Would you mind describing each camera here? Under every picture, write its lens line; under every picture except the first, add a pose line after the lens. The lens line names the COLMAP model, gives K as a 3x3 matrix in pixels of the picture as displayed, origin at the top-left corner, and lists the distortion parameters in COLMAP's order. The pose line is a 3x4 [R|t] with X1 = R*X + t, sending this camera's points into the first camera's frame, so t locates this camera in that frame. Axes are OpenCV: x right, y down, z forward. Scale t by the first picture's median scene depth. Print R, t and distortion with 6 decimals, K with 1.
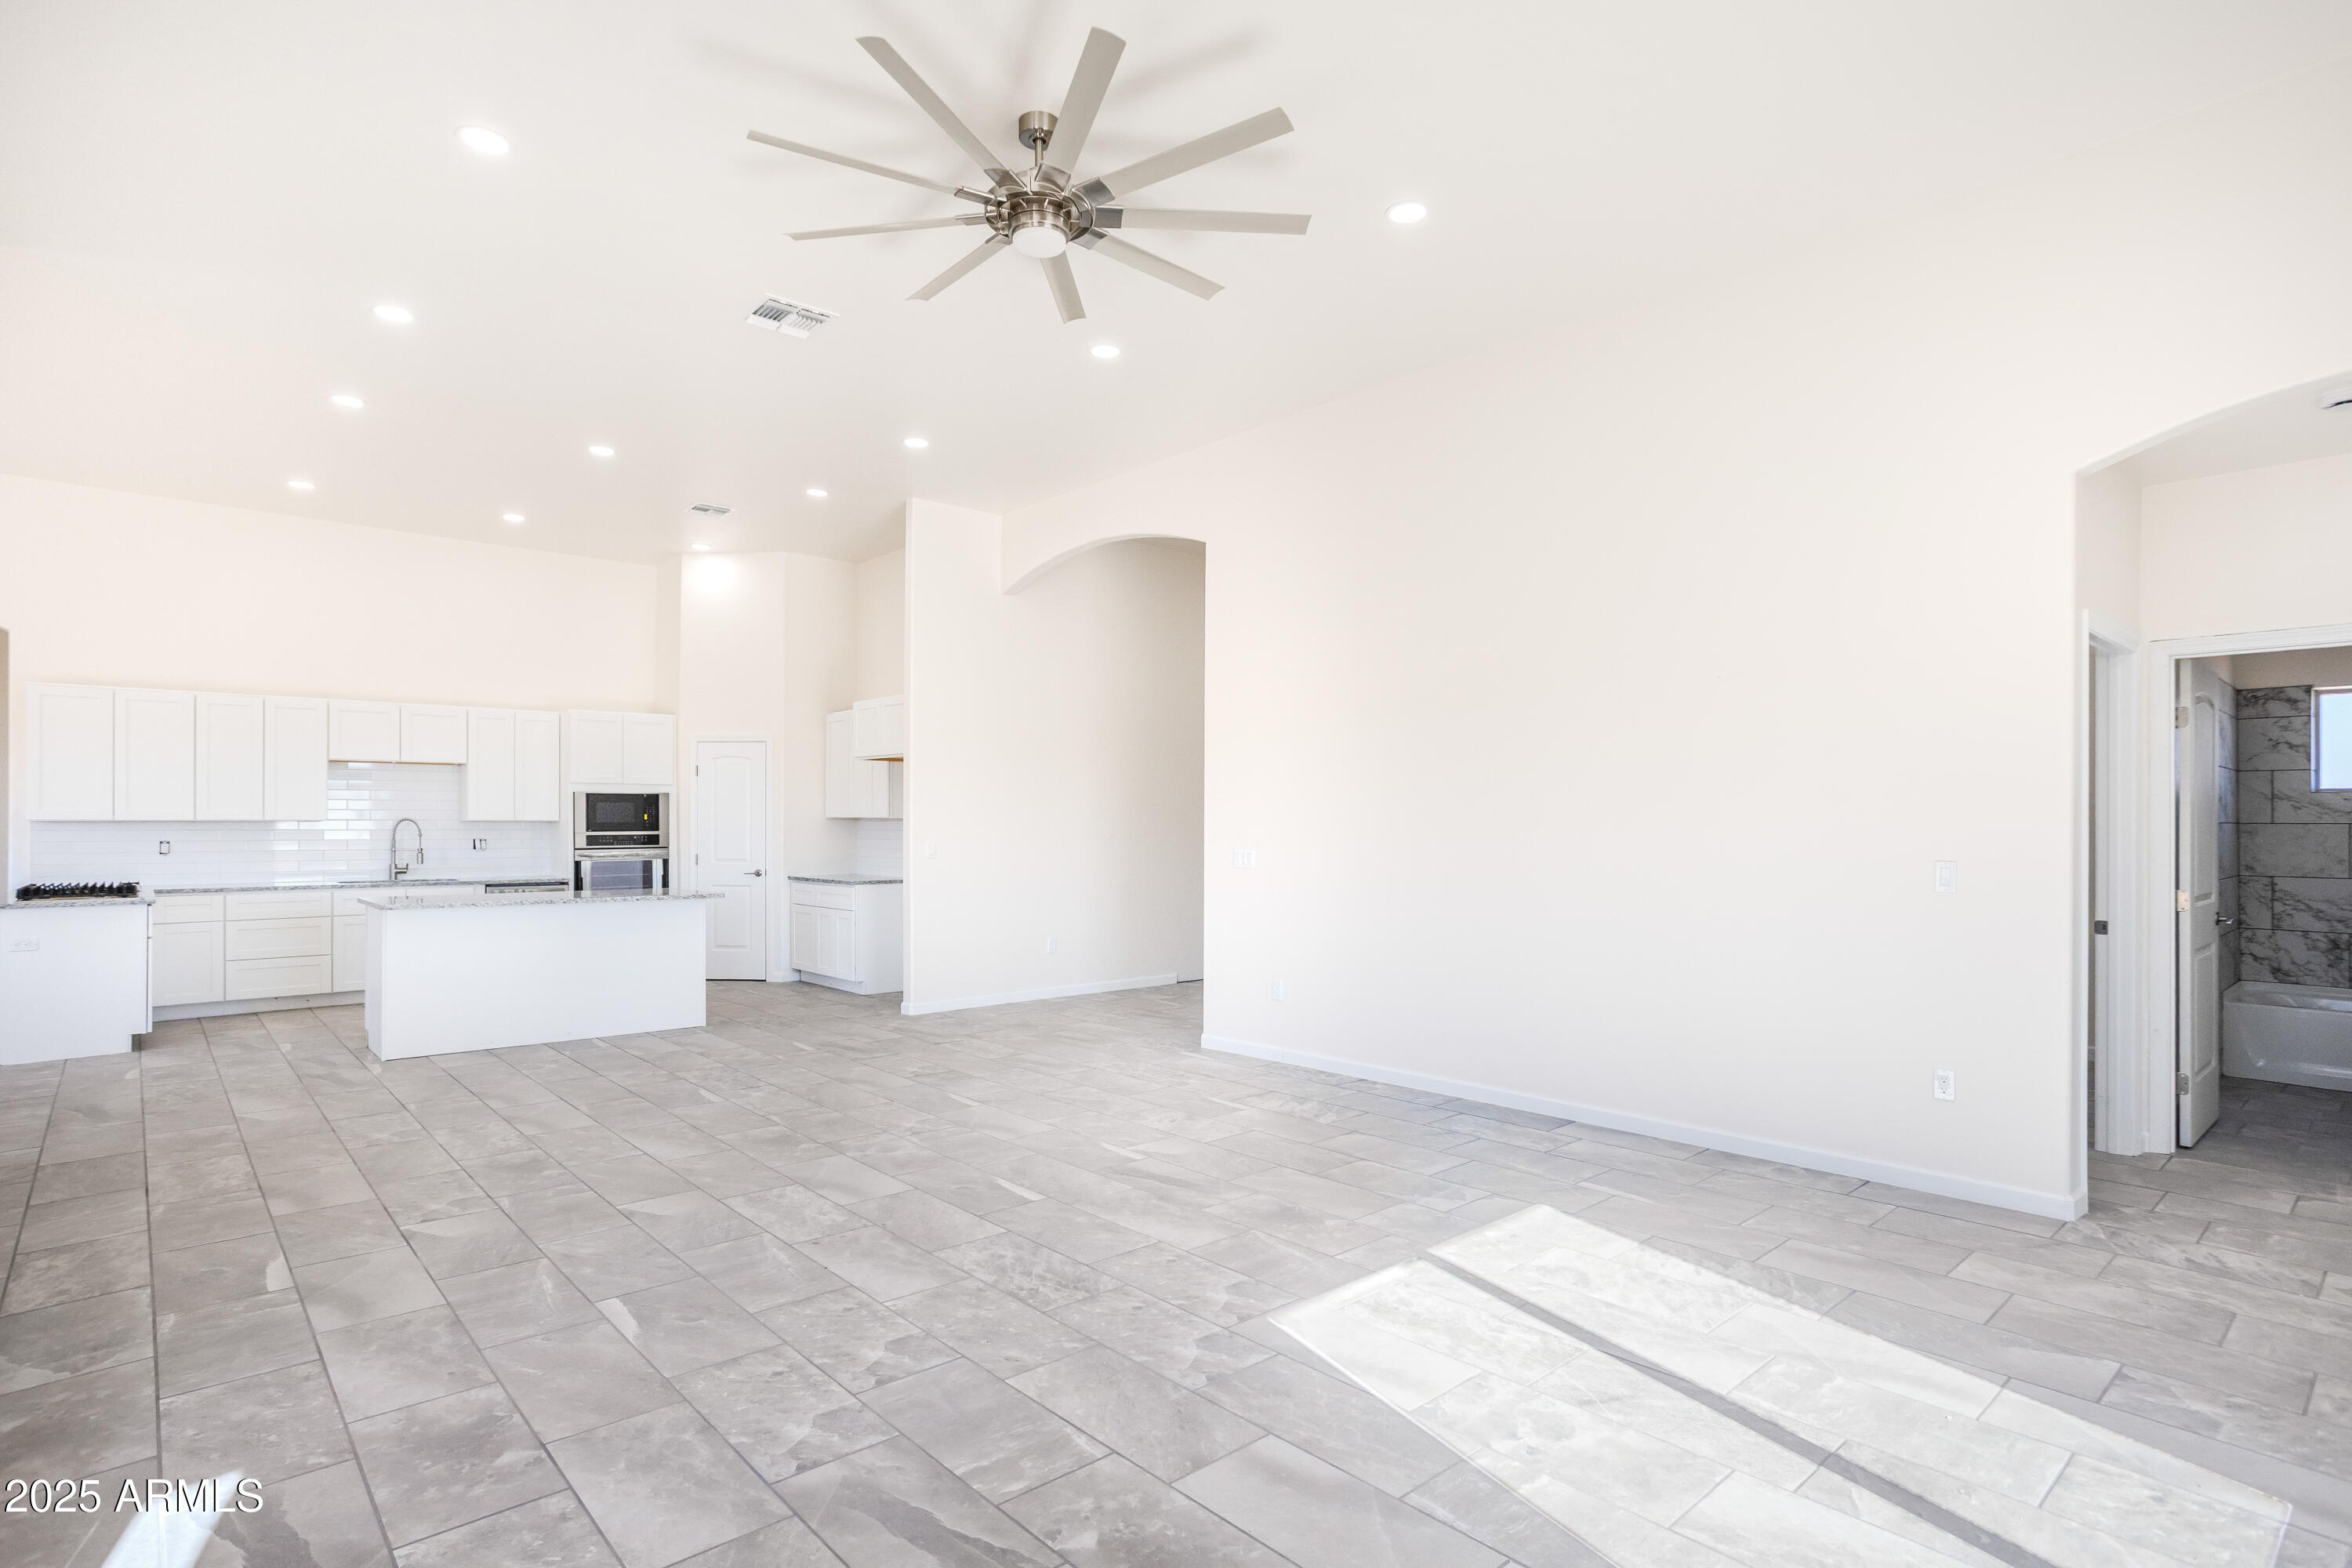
lens RADIAL K [[1179.8, 0, 1175.9], [0, 1179.8, 811.0], [0, 0, 1]] dist [-0.050570, 0.036471]
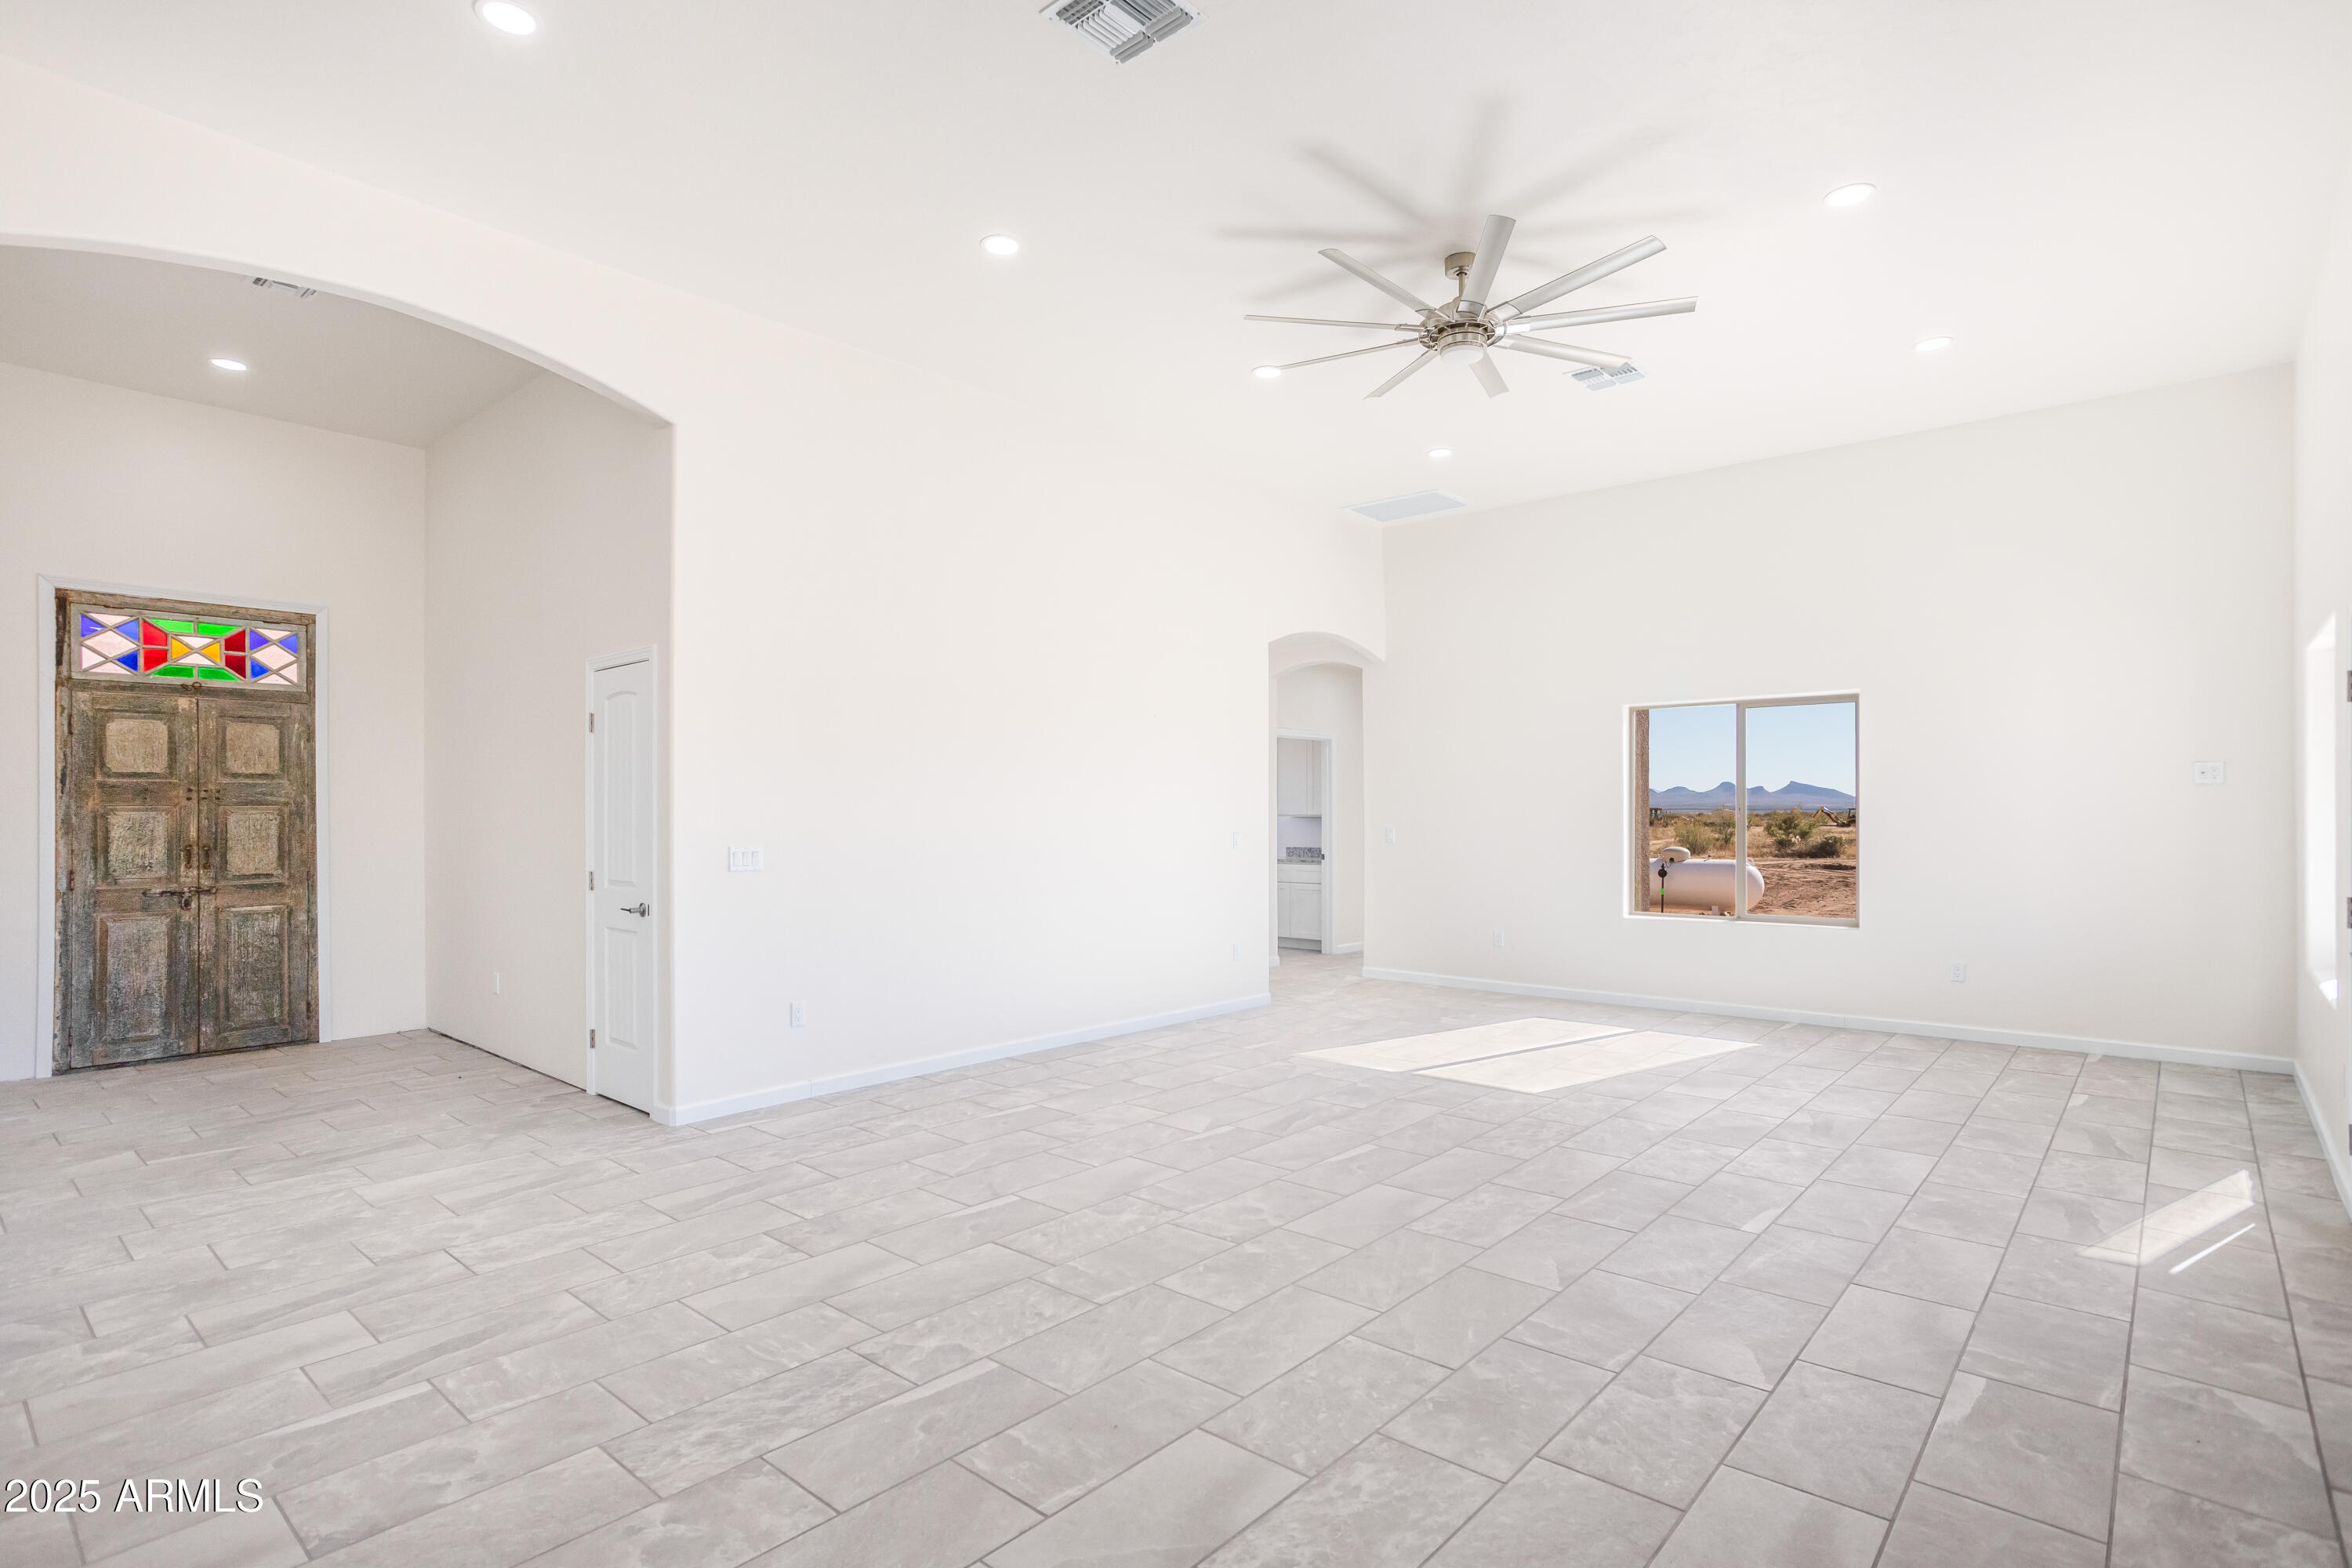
lens RADIAL K [[1179.8, 0, 1175.9], [0, 1179.8, 811.0], [0, 0, 1]] dist [-0.050570, 0.036471]
pose [[-0.118218, 0.000770, 0.992987, -1.446164], [-0.007516, 0.999970, -0.001670, 0.016156], [-0.992959, -0.007661, -0.118209, 1.579040]]
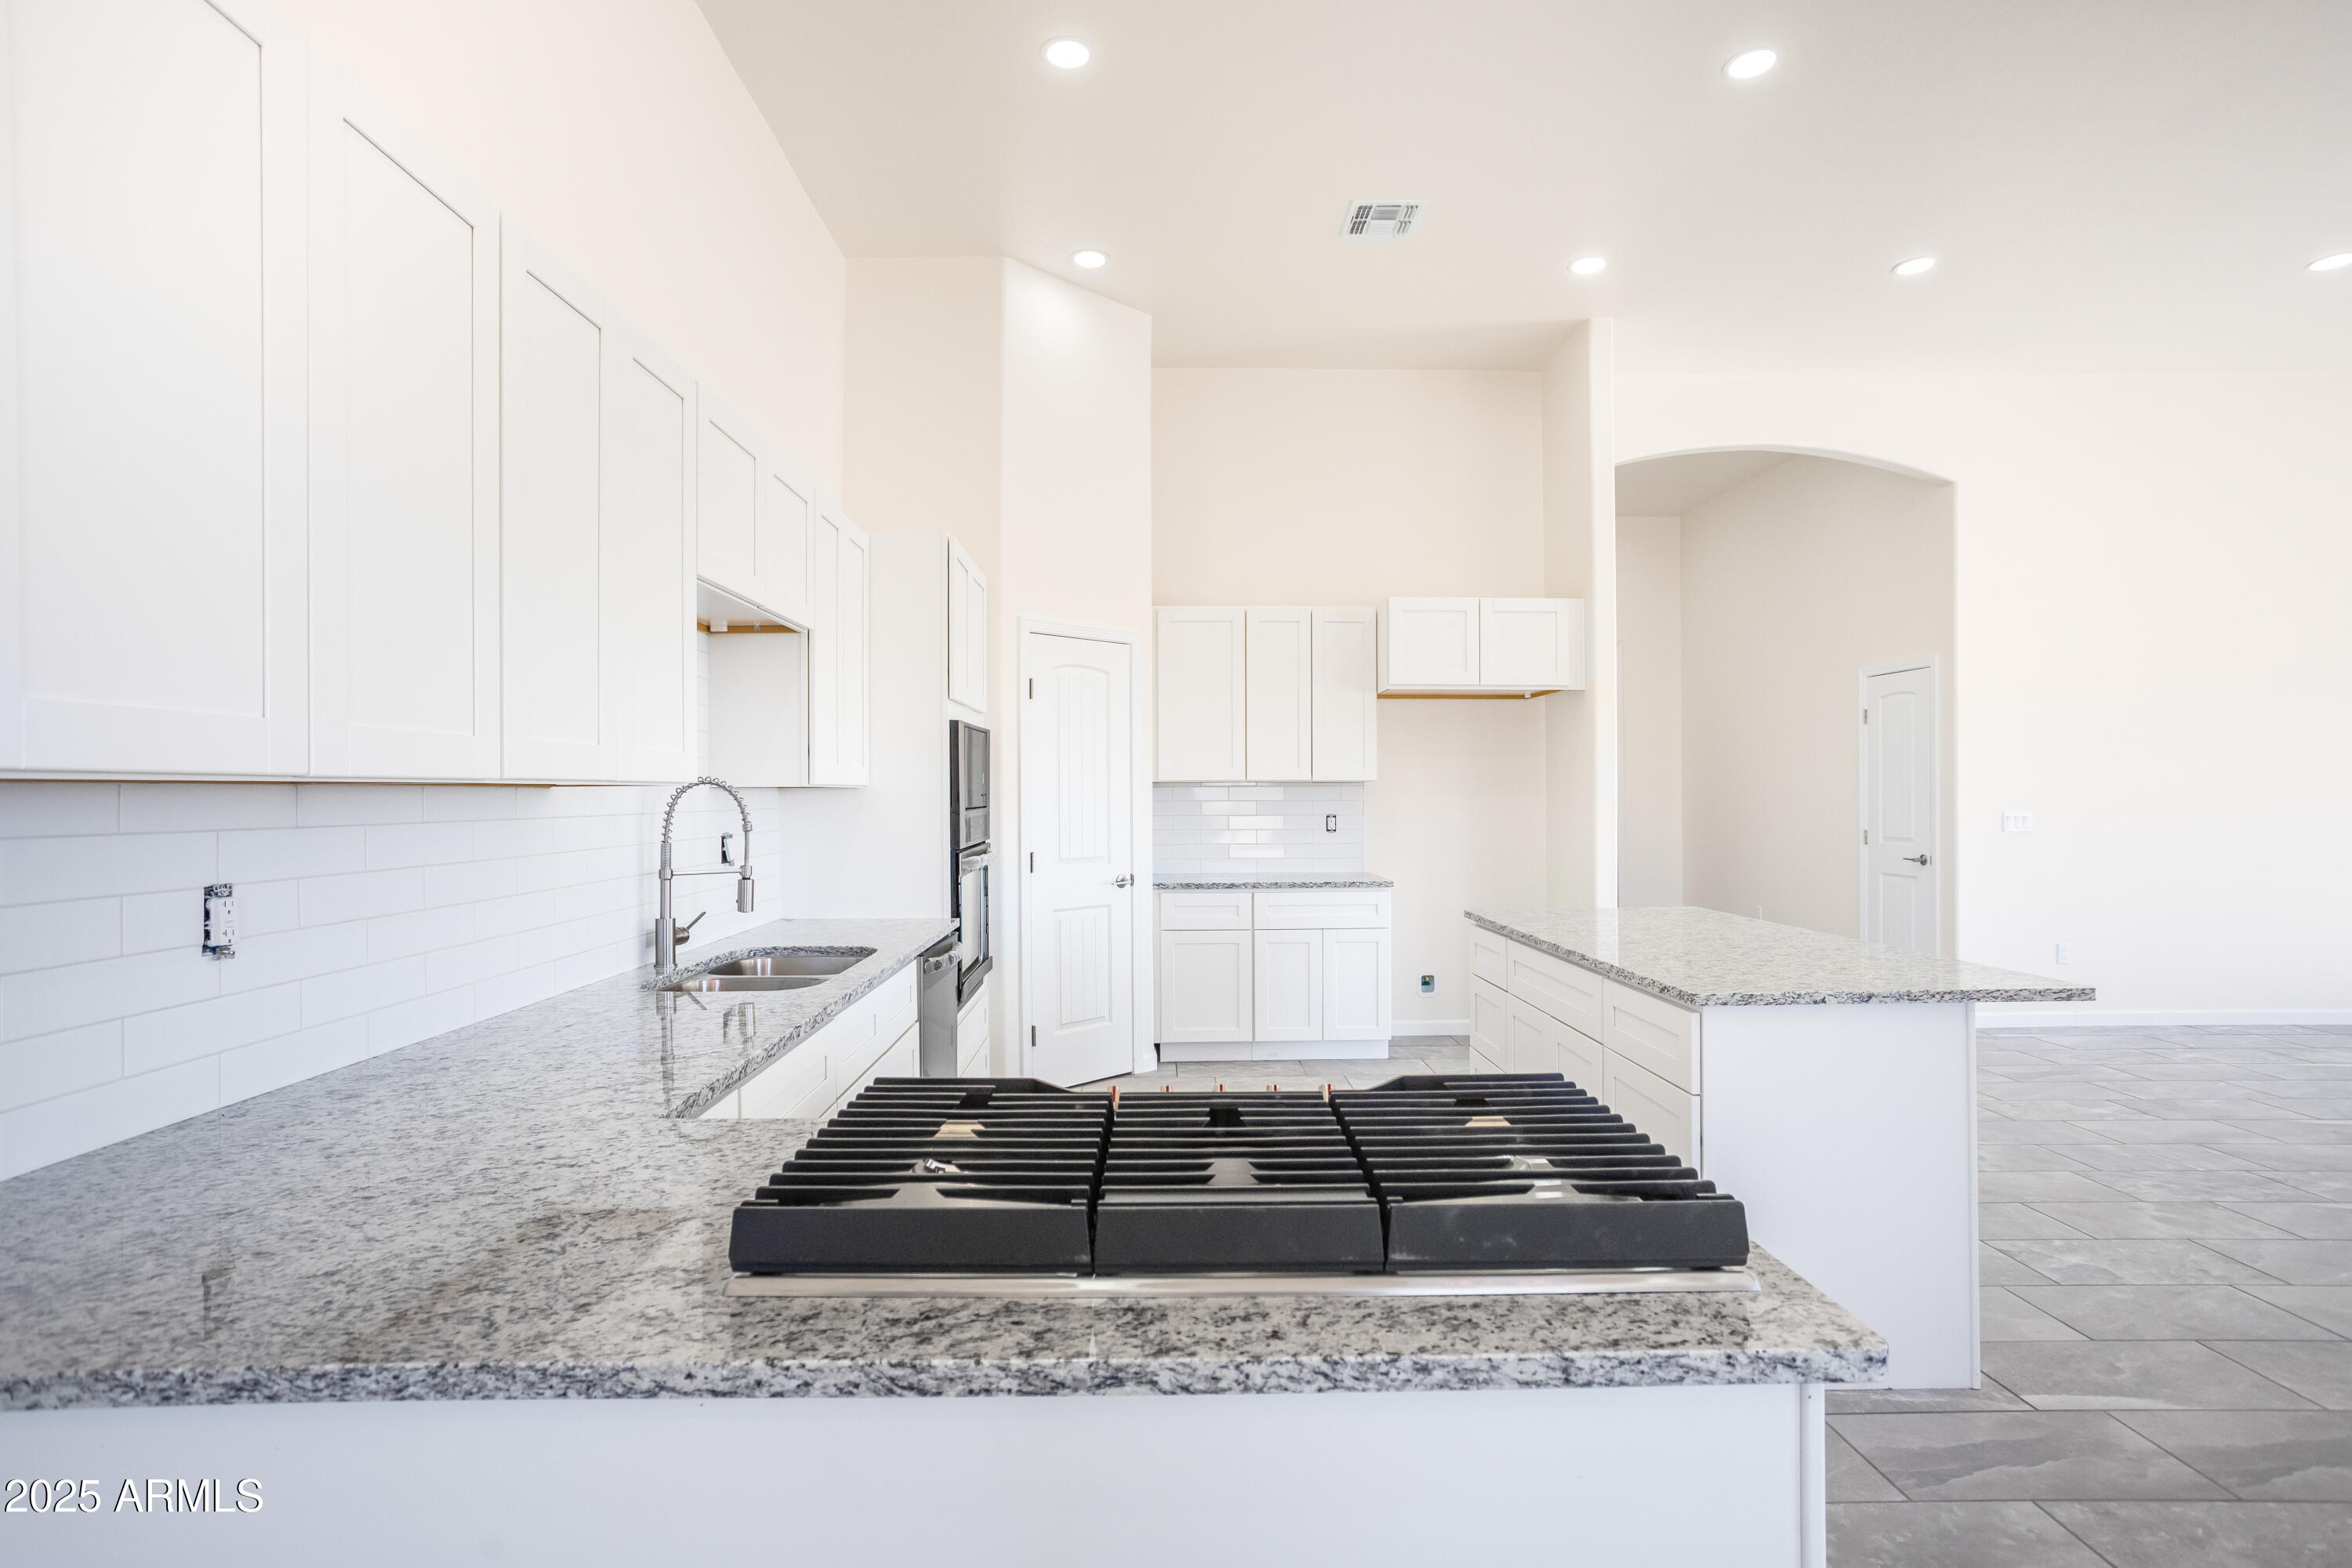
lens RADIAL K [[1168.0, 0, 1176.0], [0, 1168.0, 784.0], [0, 0, 1]] dist [-0.047877, 0.034309]
pose [[0.657336, -0.000845, 0.753597, -2.231142], [-0.003394, 0.999986, 0.004082, 0.015096], [-0.753590, -0.005241, 0.657324, 1.783527]]
